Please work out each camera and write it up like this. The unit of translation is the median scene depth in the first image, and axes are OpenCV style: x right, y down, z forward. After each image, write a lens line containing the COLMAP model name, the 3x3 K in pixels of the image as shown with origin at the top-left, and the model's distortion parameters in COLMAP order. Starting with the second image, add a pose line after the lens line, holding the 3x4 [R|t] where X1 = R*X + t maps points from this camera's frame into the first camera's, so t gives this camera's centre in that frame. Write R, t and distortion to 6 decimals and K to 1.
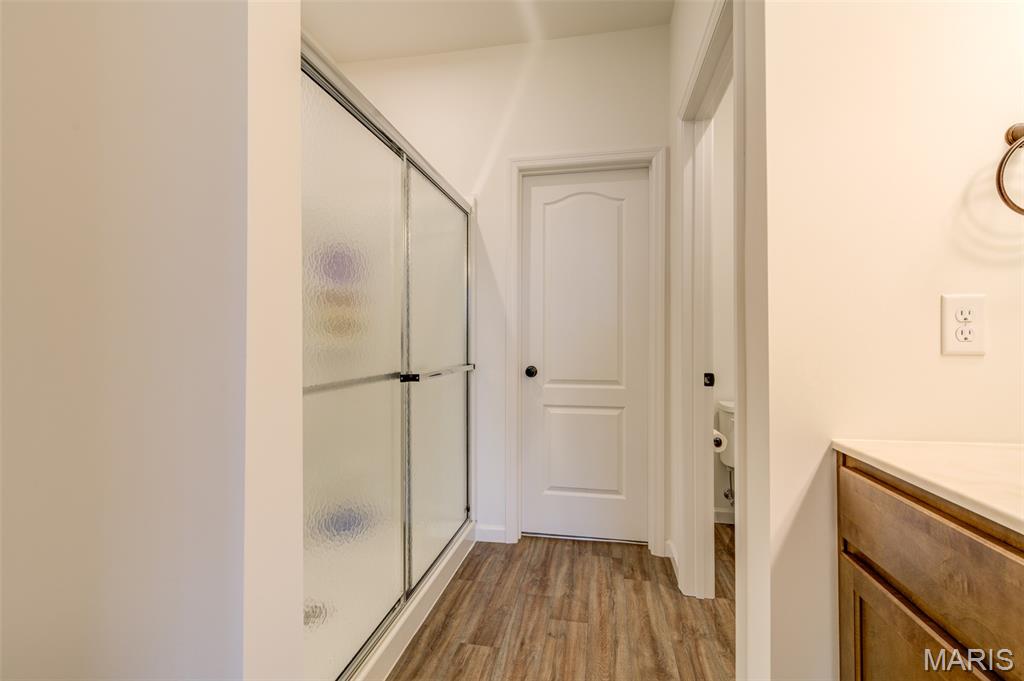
lens RADIAL K [[419.2, 0, 520.5], [0, 419.2, 342.2], [0, 0, 1]] dist [0.006304, -0.000425]
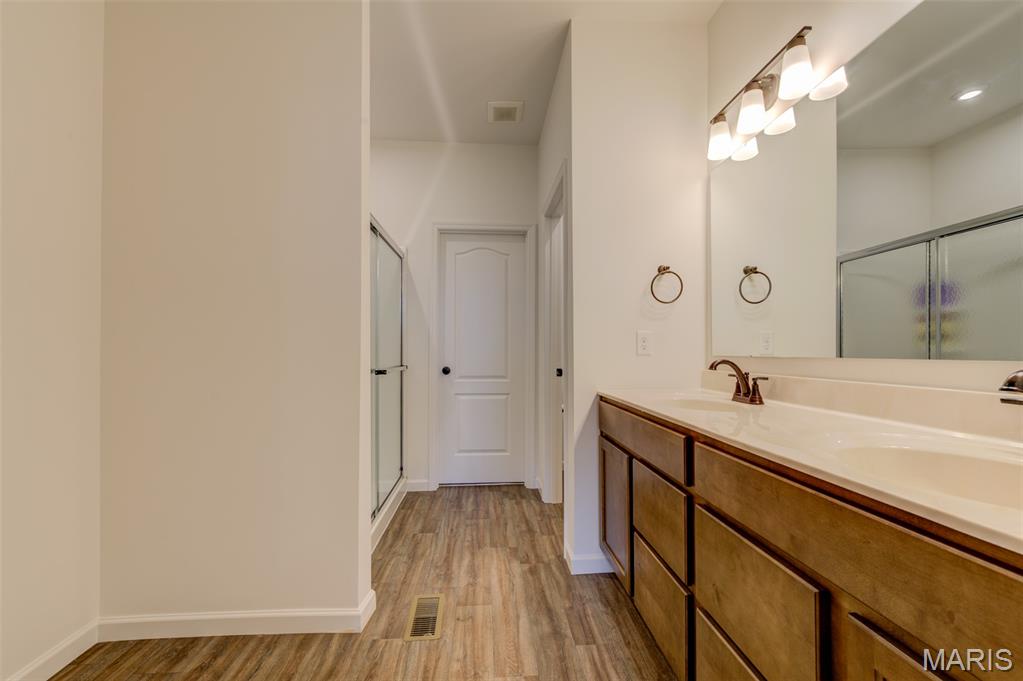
lens RADIAL K [[419.0, 0, 503.9], [0, 419.0, 355.9], [0, 0, 1]] dist [0.008733, -0.000618]
pose [[0.970518, -0.001557, 0.241025, -0.152580], [-0.001123, 0.999939, 0.010980, 0.004522], [-0.241027, -0.010927, 0.970457, -0.514772]]
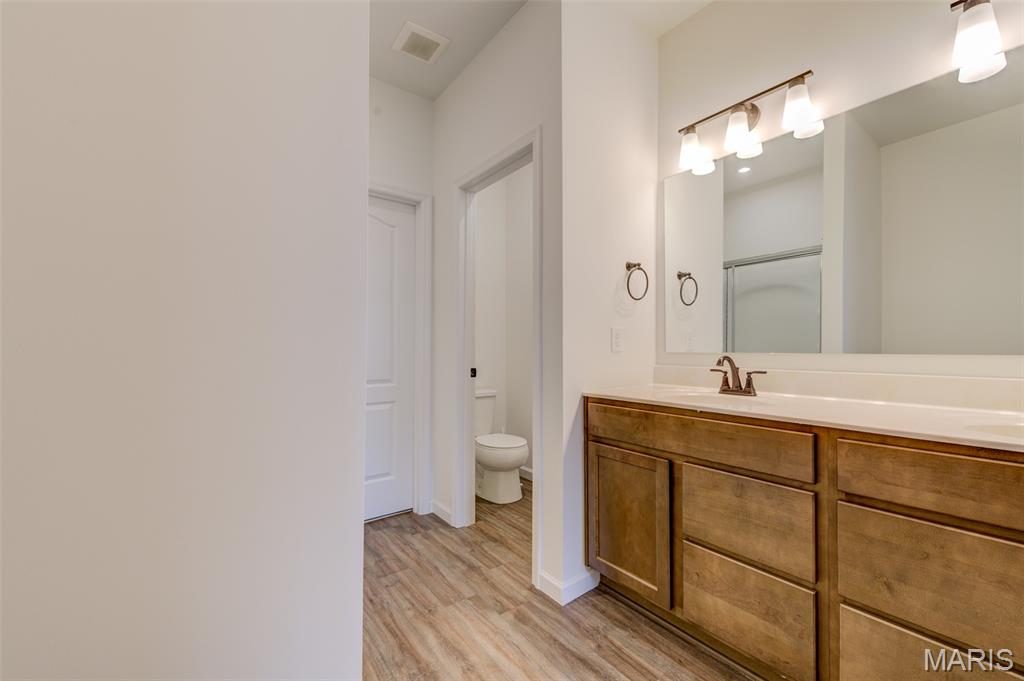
lens RADIAL K [[419.2, 0, 536.5], [0, 419.2, 351.2], [0, 0, 1]] dist [0.006304, -0.000425]
pose [[0.651353, -0.003995, 0.758764, -0.456918], [-0.001109, 0.999980, 0.006217, 0.005295], [-0.758774, -0.004891, 0.651336, -0.094237]]
